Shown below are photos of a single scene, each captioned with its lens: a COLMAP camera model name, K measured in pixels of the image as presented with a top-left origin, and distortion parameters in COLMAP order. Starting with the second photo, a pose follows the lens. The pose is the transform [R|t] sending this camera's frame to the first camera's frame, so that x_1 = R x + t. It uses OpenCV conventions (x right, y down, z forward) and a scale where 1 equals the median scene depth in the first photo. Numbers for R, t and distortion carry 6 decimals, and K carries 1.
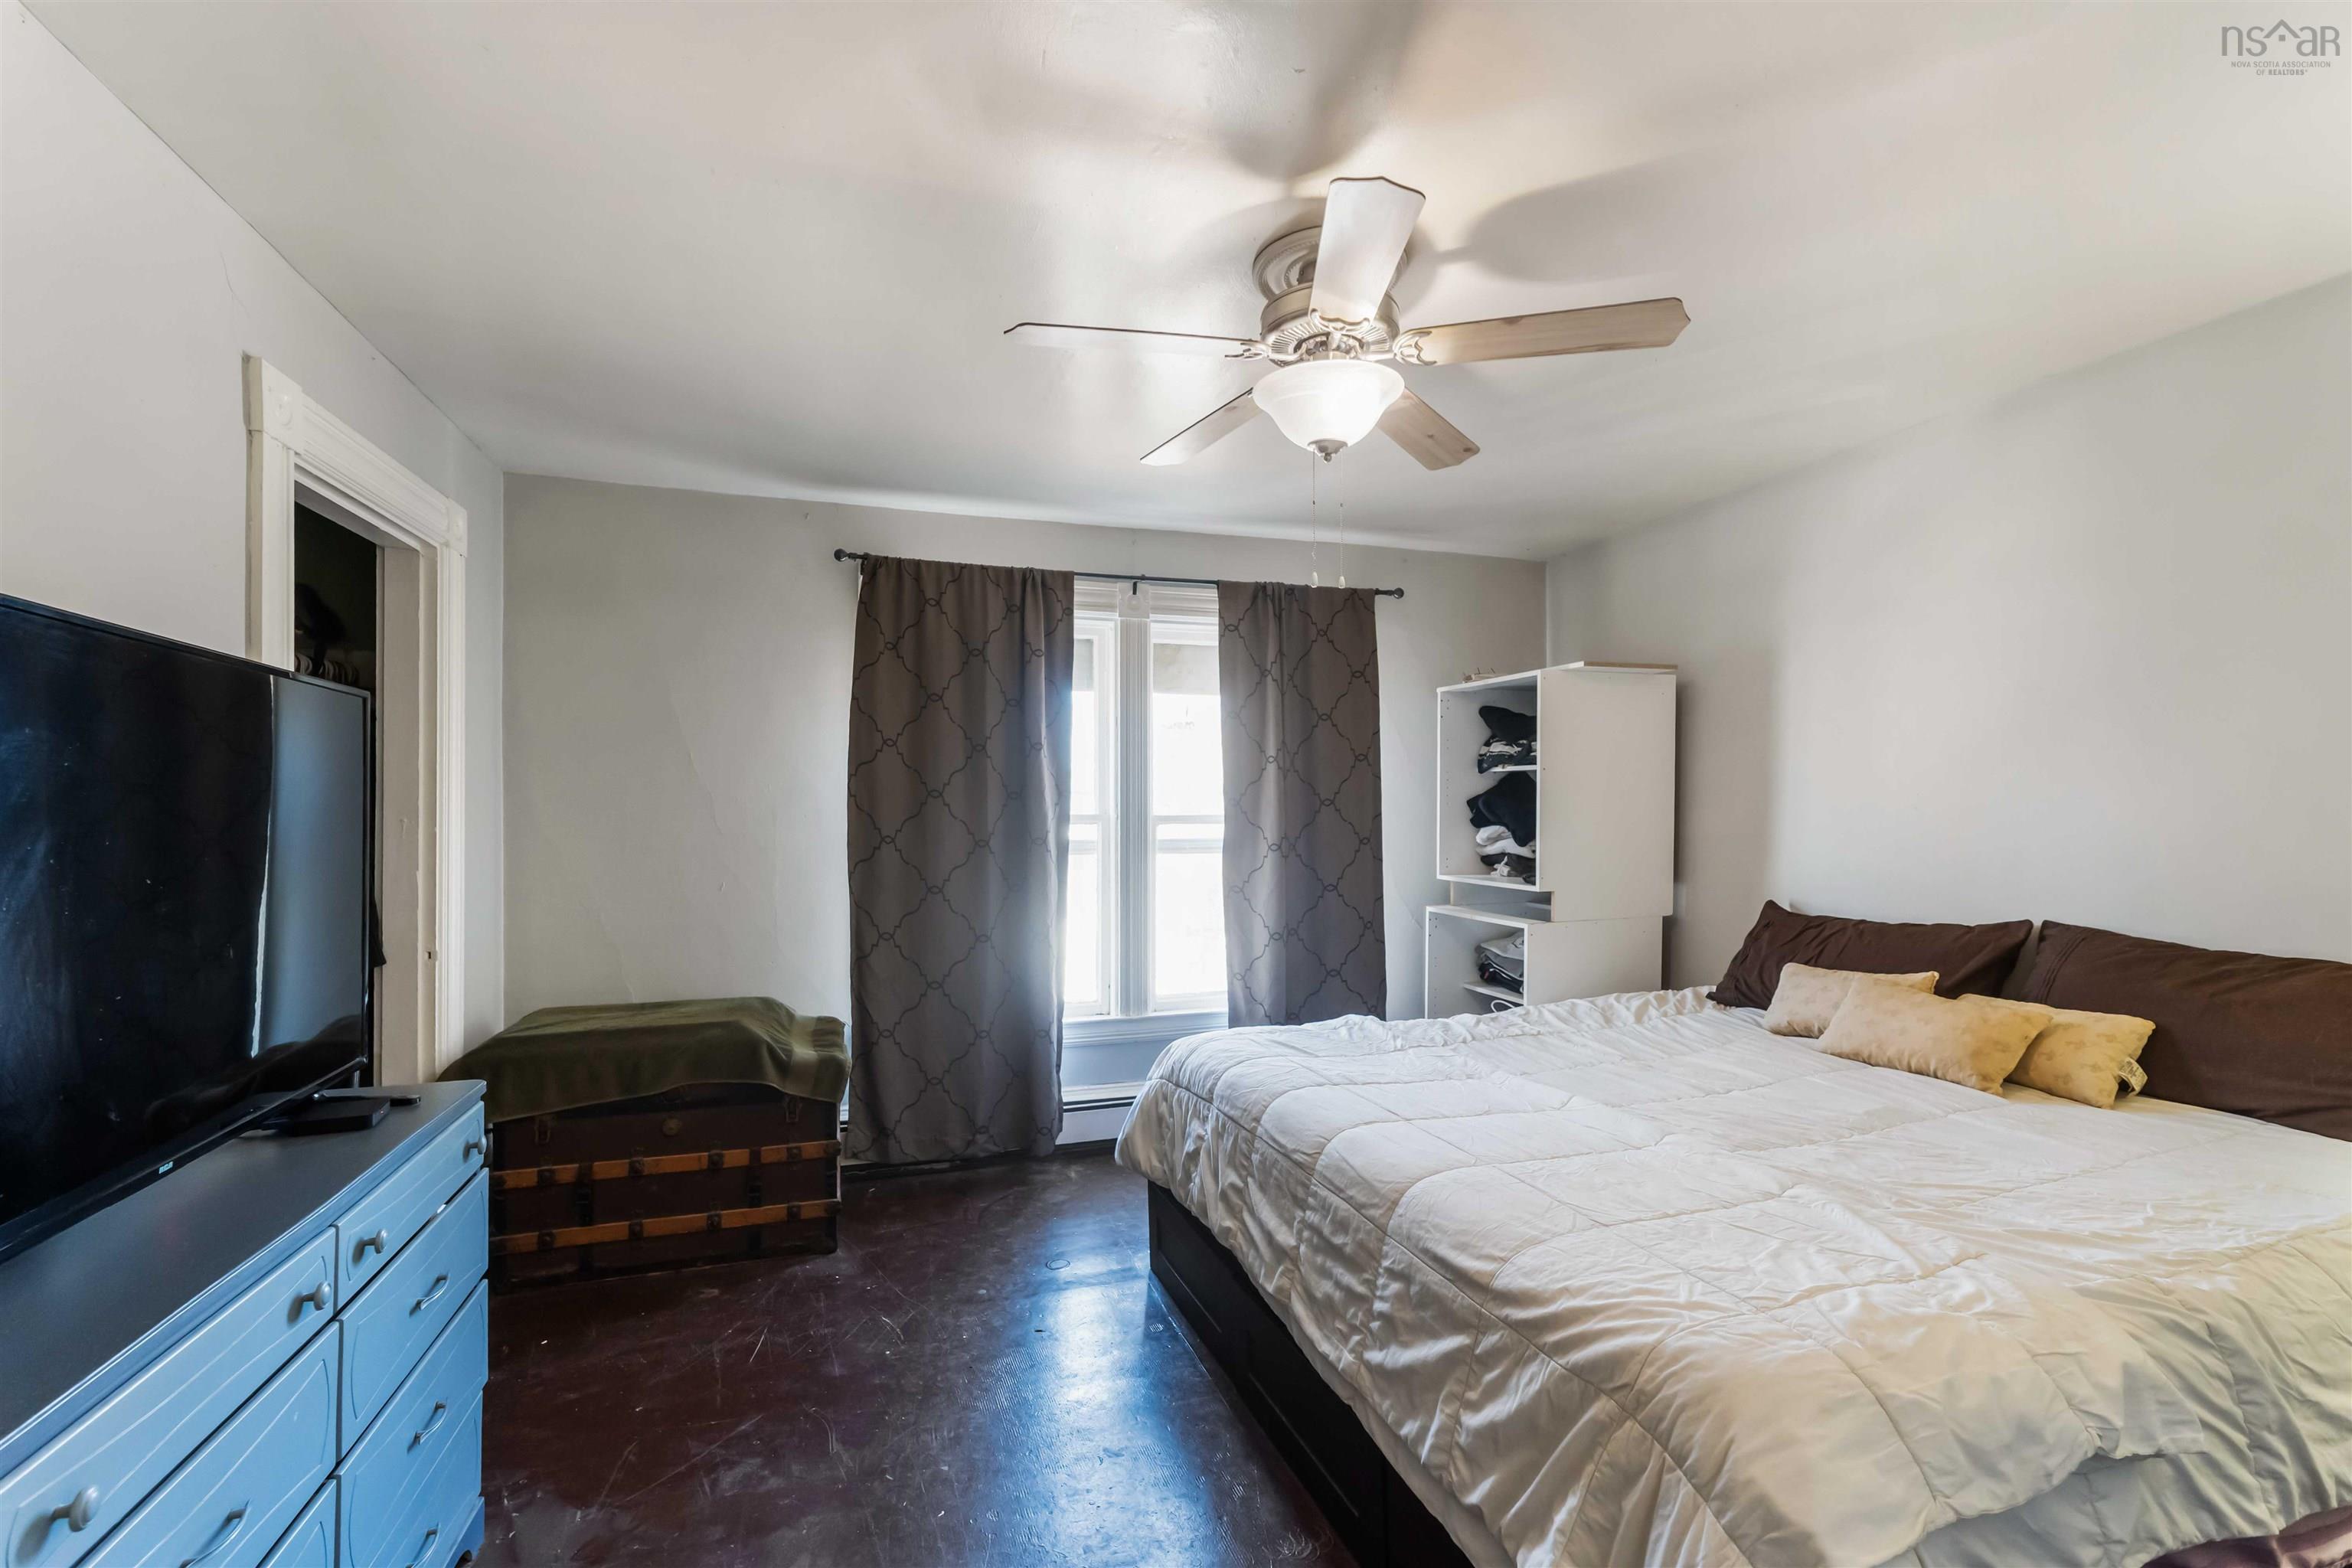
lens RADIAL K [[975.7, 0, 1216.5], [0, 975.7, 817.5], [0, 0, 1]] dist [0.001130, 0.001193]
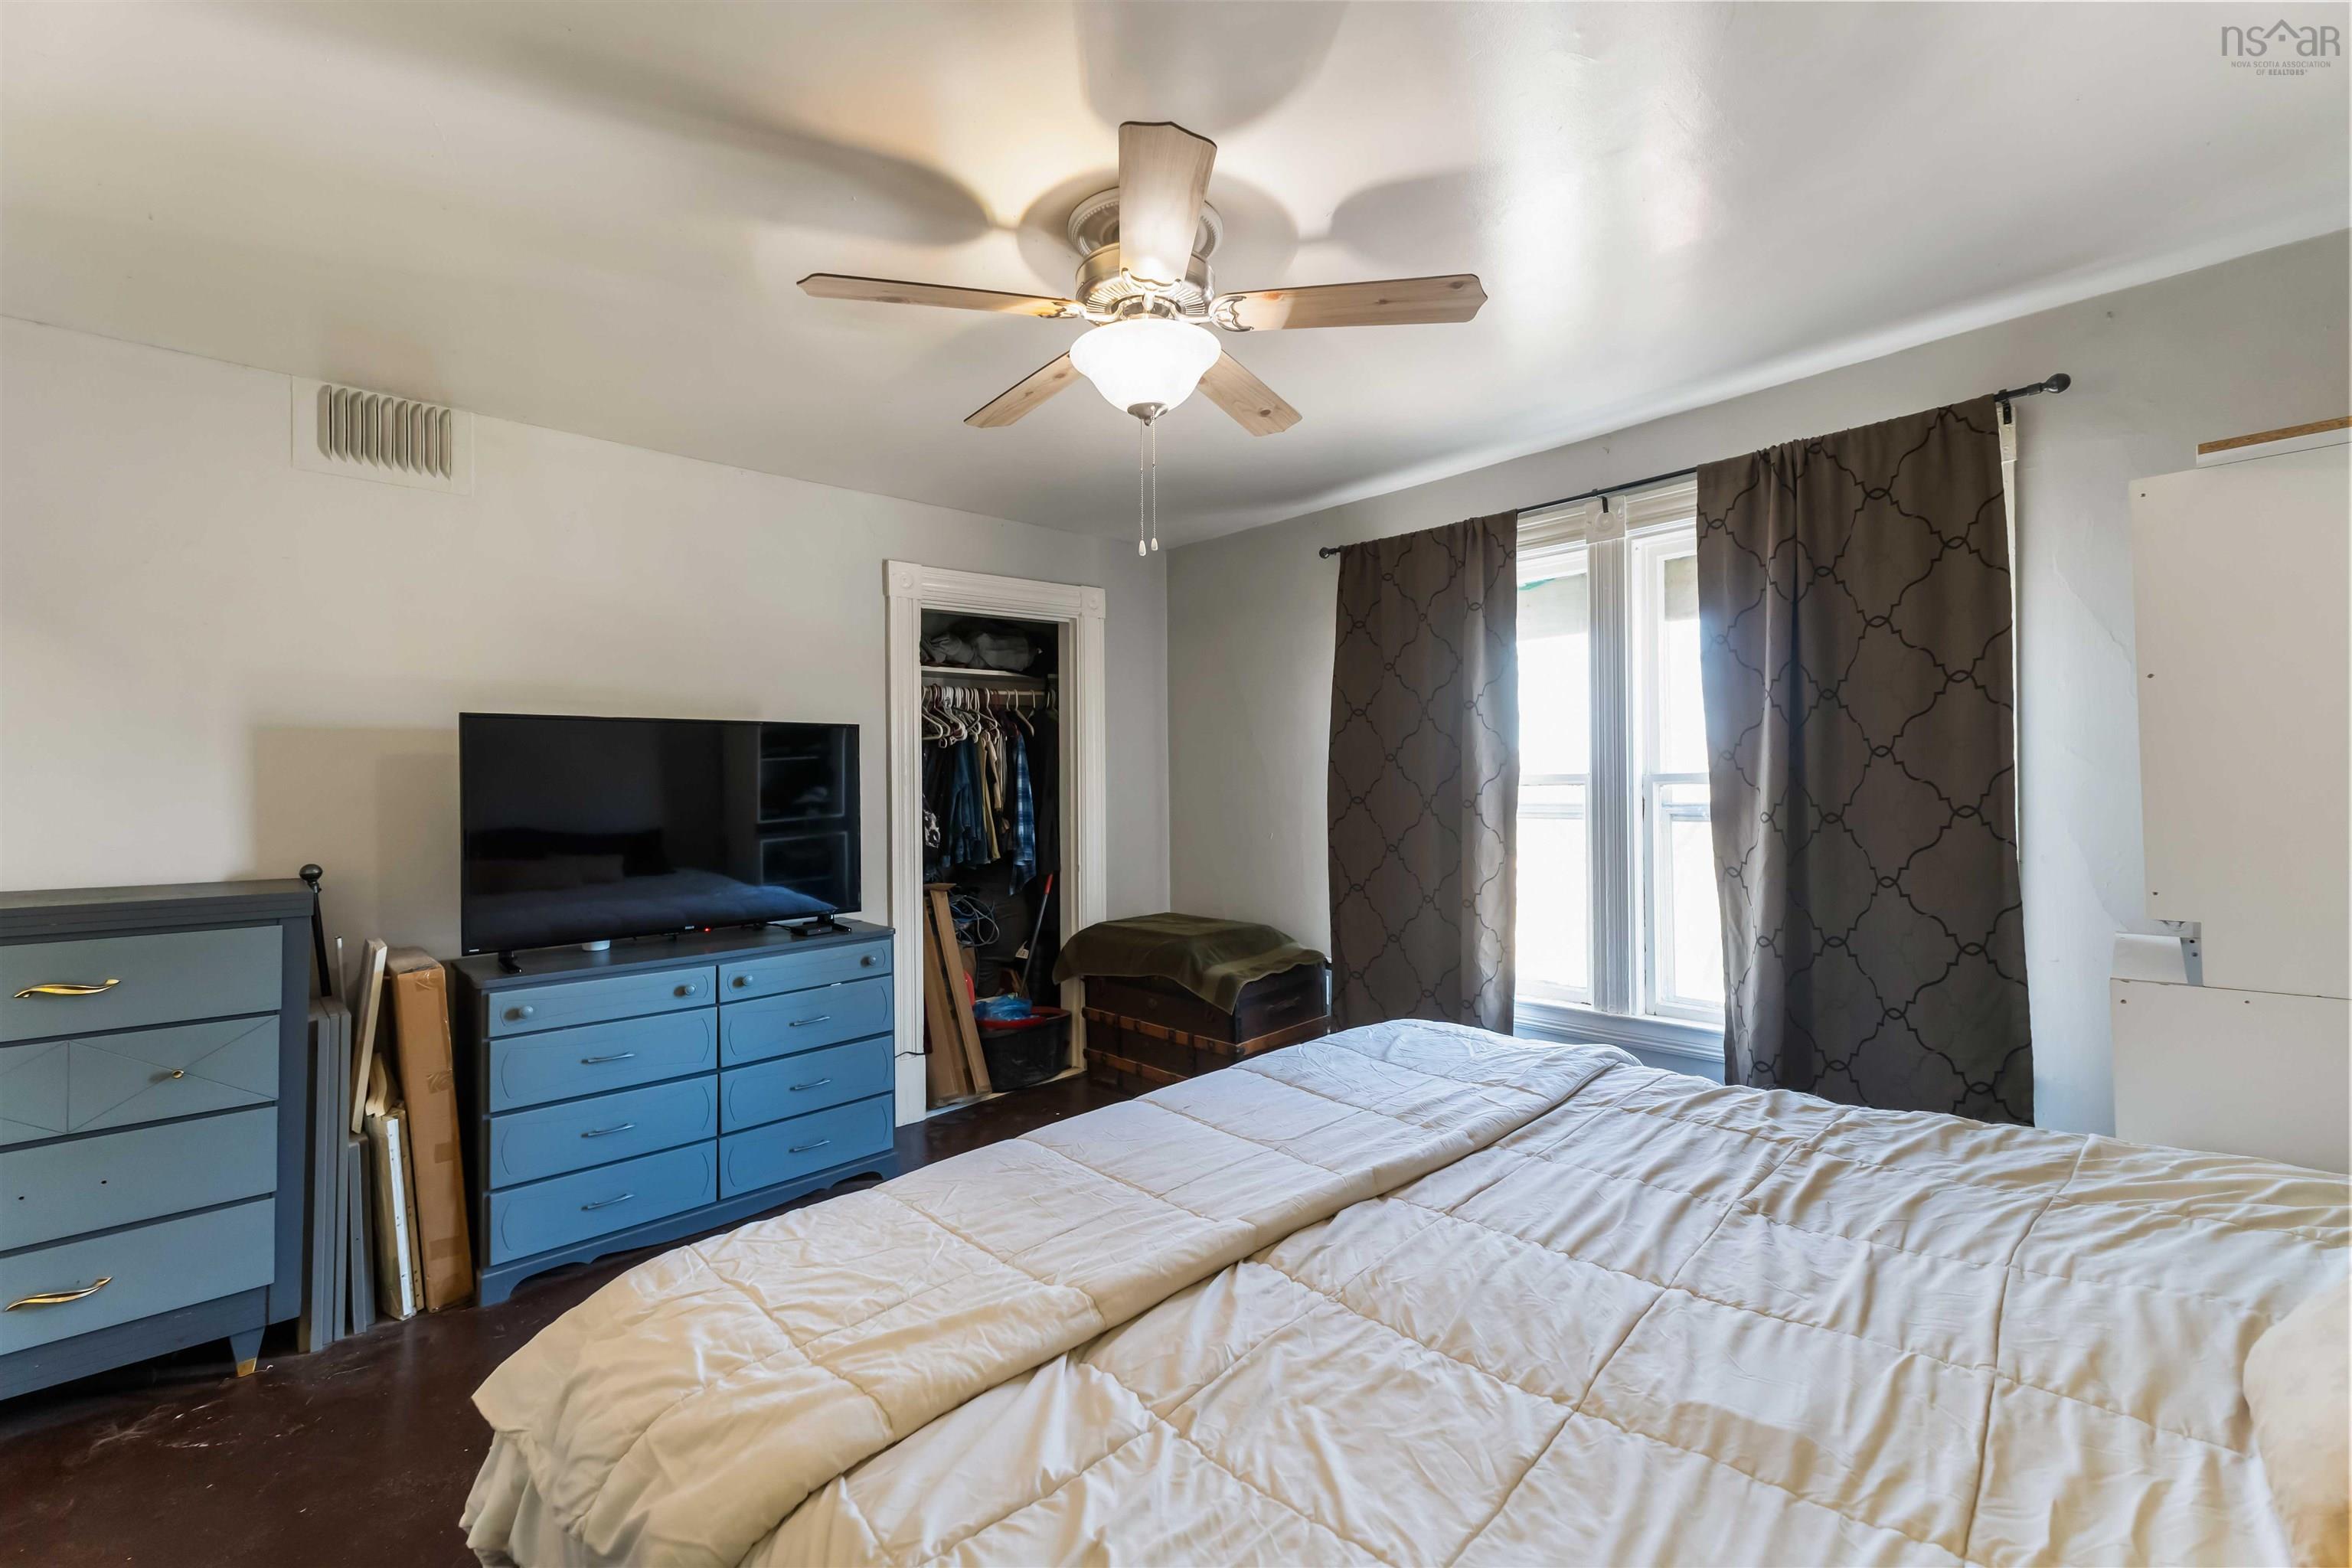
lens RADIAL K [[975.7, 0, 1178.3], [0, 975.7, 782.3], [0, 0, 1]] dist [0.001130, 0.001193]
pose [[0.444694, -0.003062, -0.895677, 0.529175], [0.012813, 0.999914, 0.002943, -0.003218], [0.895591, -0.012785, 0.444695, 0.305561]]
